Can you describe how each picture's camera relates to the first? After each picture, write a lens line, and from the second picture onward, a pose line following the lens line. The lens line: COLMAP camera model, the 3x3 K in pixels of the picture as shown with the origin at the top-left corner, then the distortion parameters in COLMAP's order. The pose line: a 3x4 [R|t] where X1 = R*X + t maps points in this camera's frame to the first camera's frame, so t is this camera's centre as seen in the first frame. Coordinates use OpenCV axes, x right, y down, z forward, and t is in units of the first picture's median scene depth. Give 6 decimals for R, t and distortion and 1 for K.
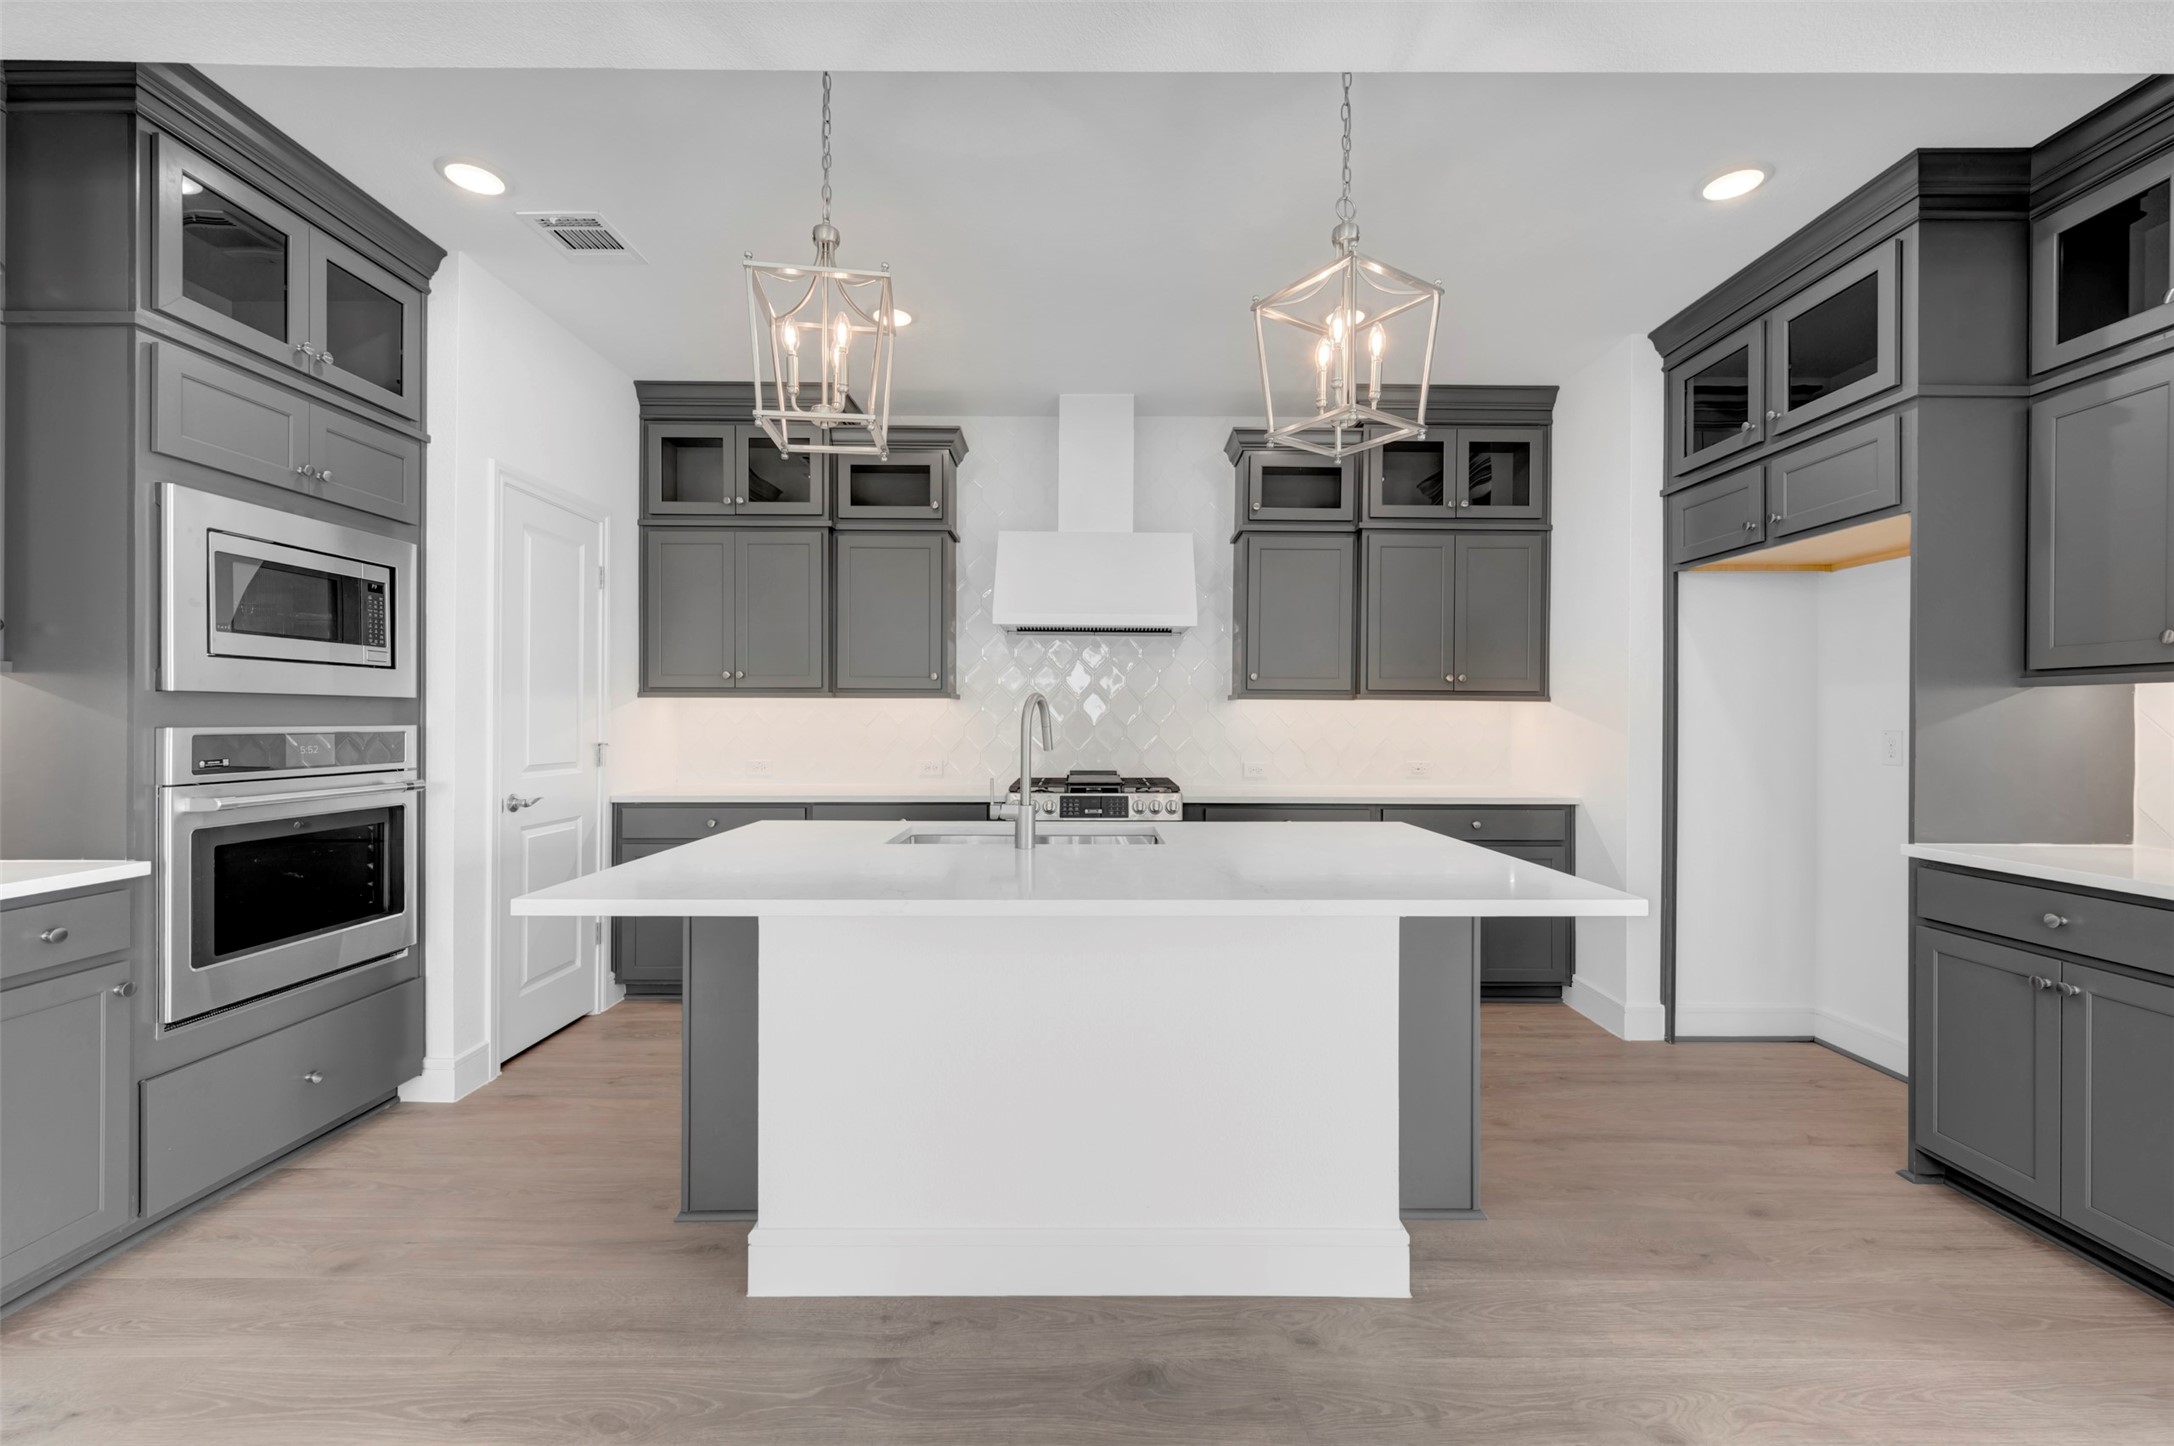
lens RADIAL K [[890.3, 0, 1095.9], [0, 890.3, 721.1], [0, 0, 1]] dist [-0.001148, -0.000283]
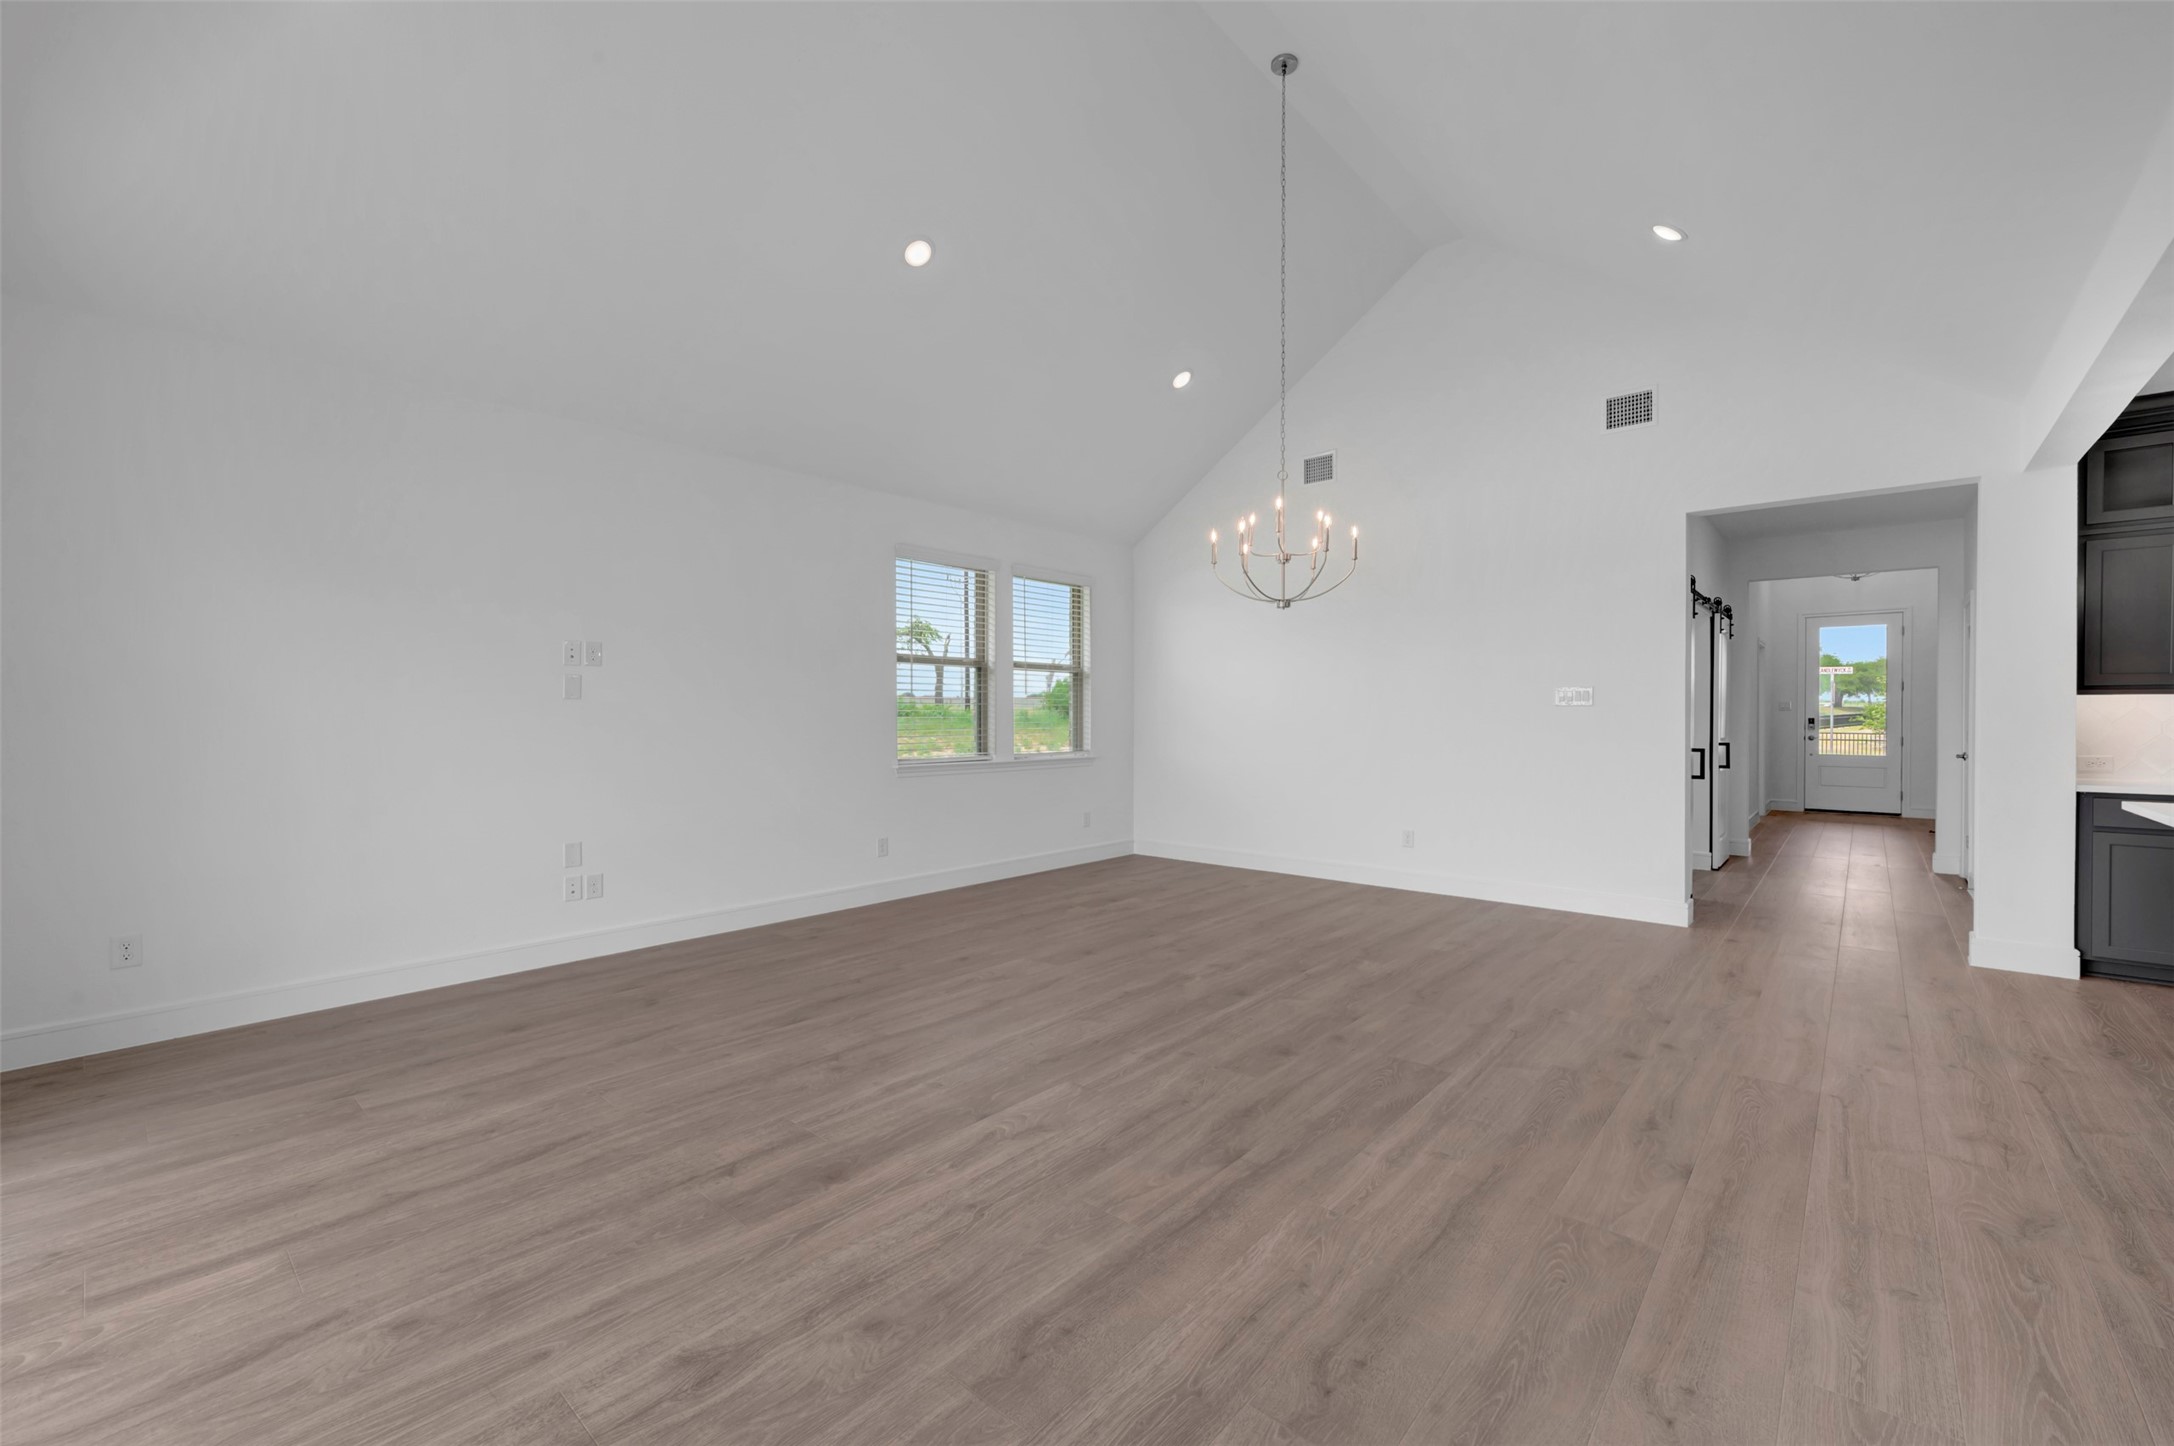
lens RADIAL K [[890.3, 0, 1098.3], [0, 890.3, 723.9], [0, 0, 1]] dist [-0.001148, -0.000283]
pose [[-0.655898, 0.004710, -0.754835, 1.362357], [-0.003858, 0.999947, 0.009592, 0.003410], [0.754840, 0.009203, -0.655845, 0.292252]]
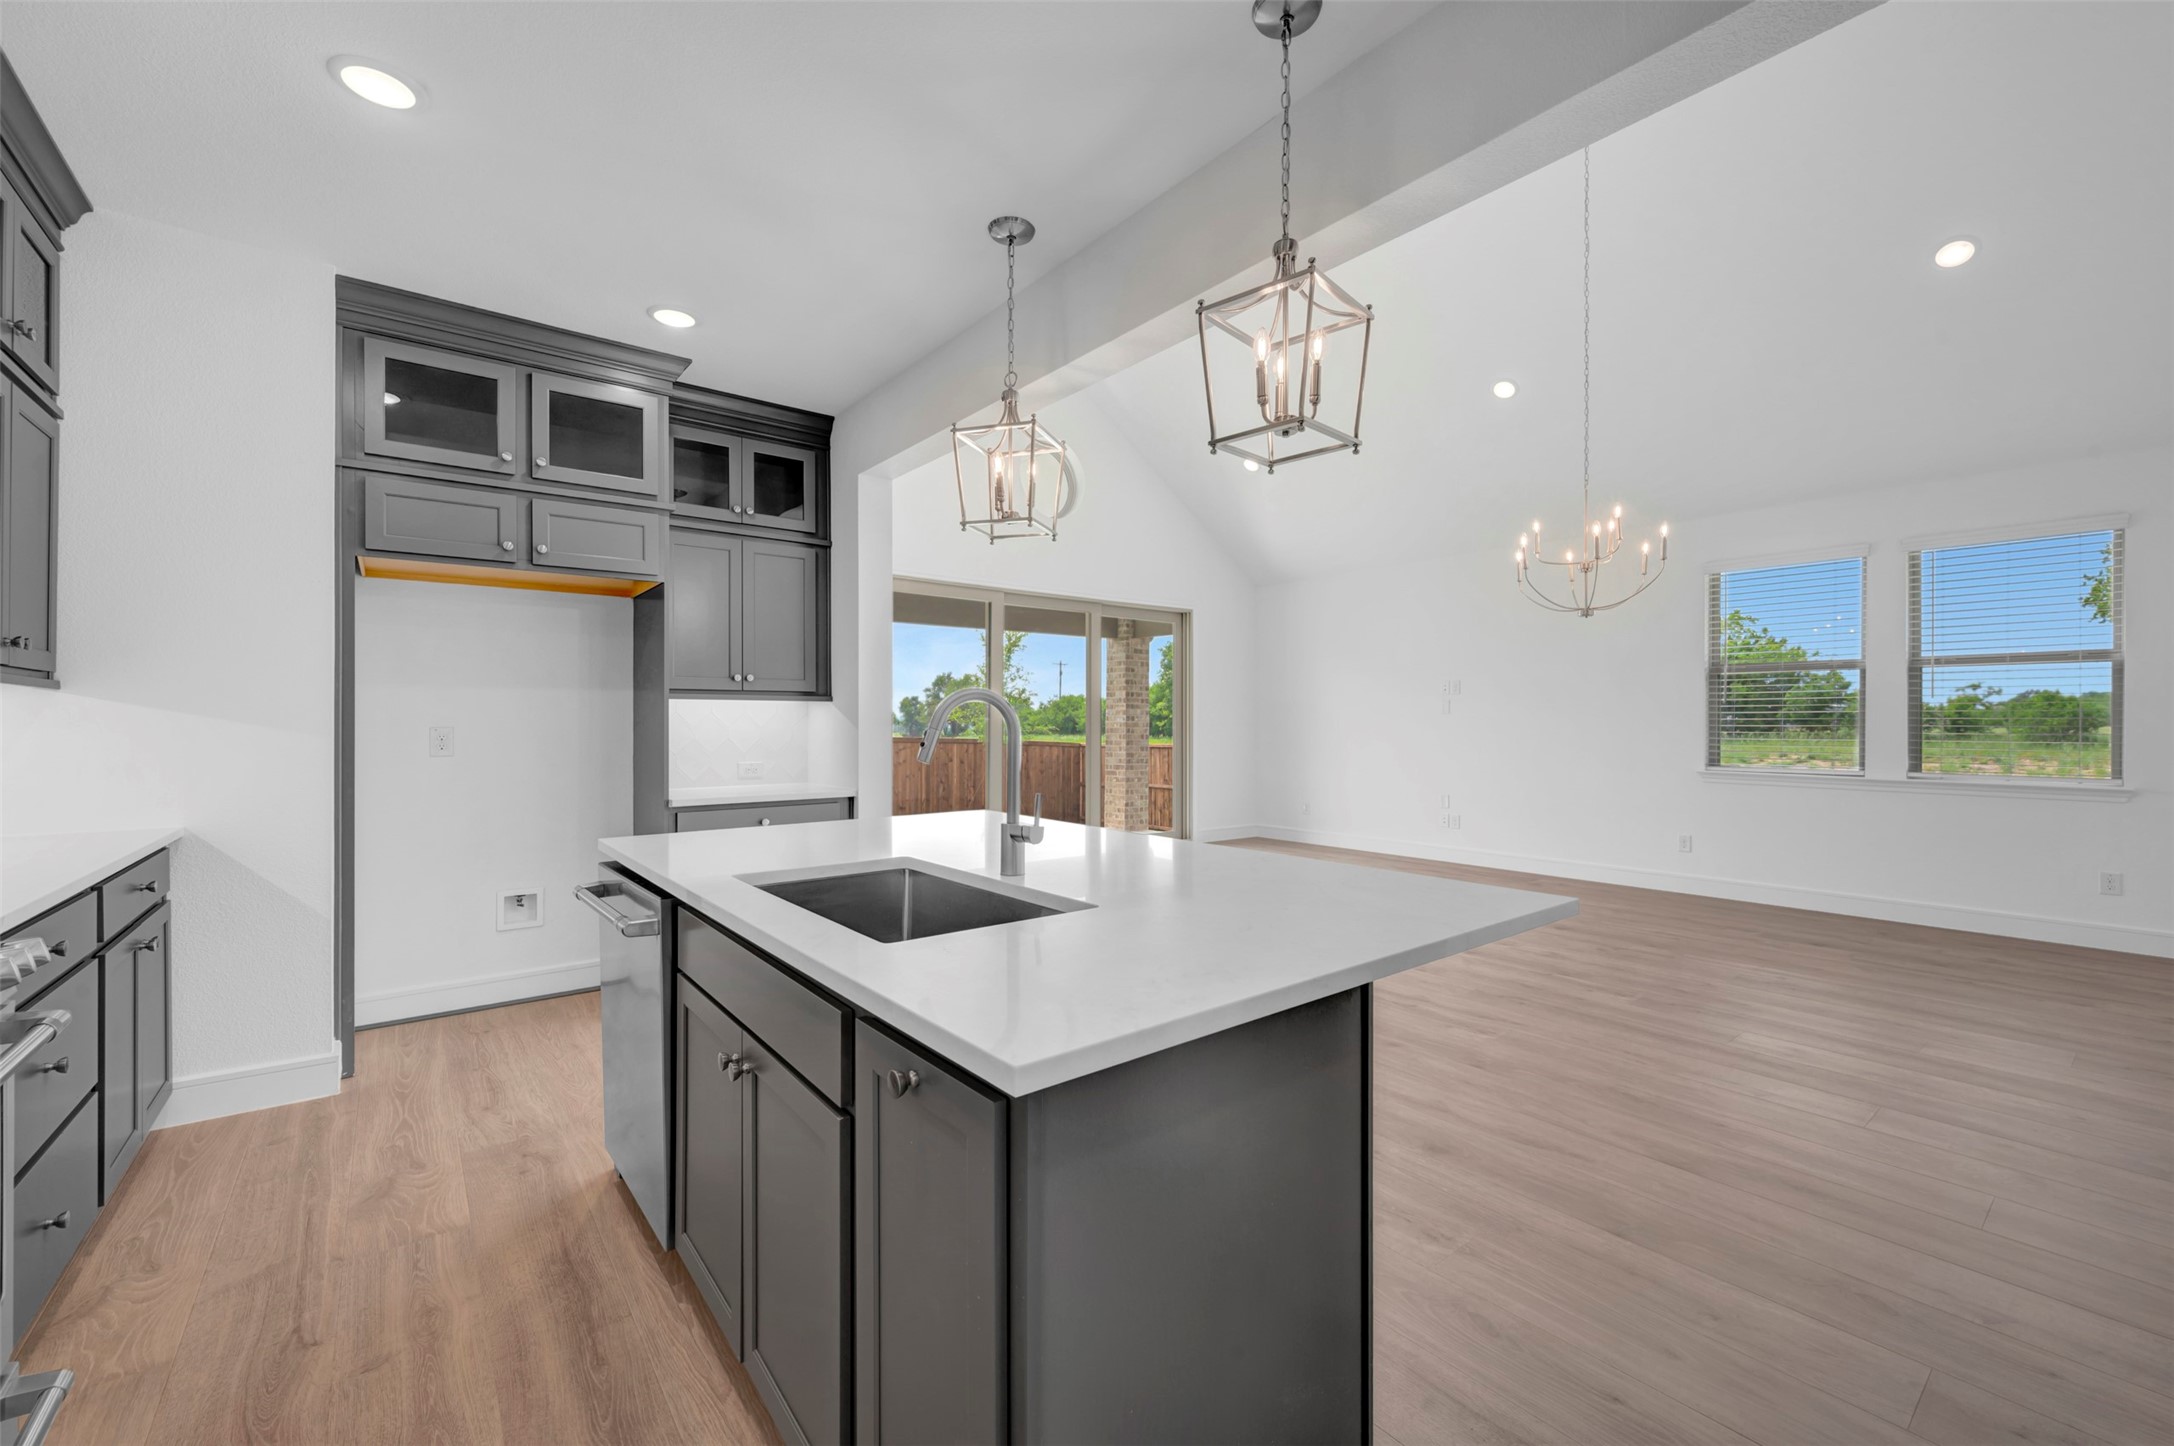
lens RADIAL K [[890.3, 0, 1077.6], [0, 890.3, 752.6], [0, 0, 1]] dist [-0.001148, -0.000283]
pose [[-0.610833, -0.033762, 0.791039, -0.599929], [-0.003030, 0.999183, 0.040307, -0.007607], [-0.791754, 0.022224, -0.610436, 1.125905]]
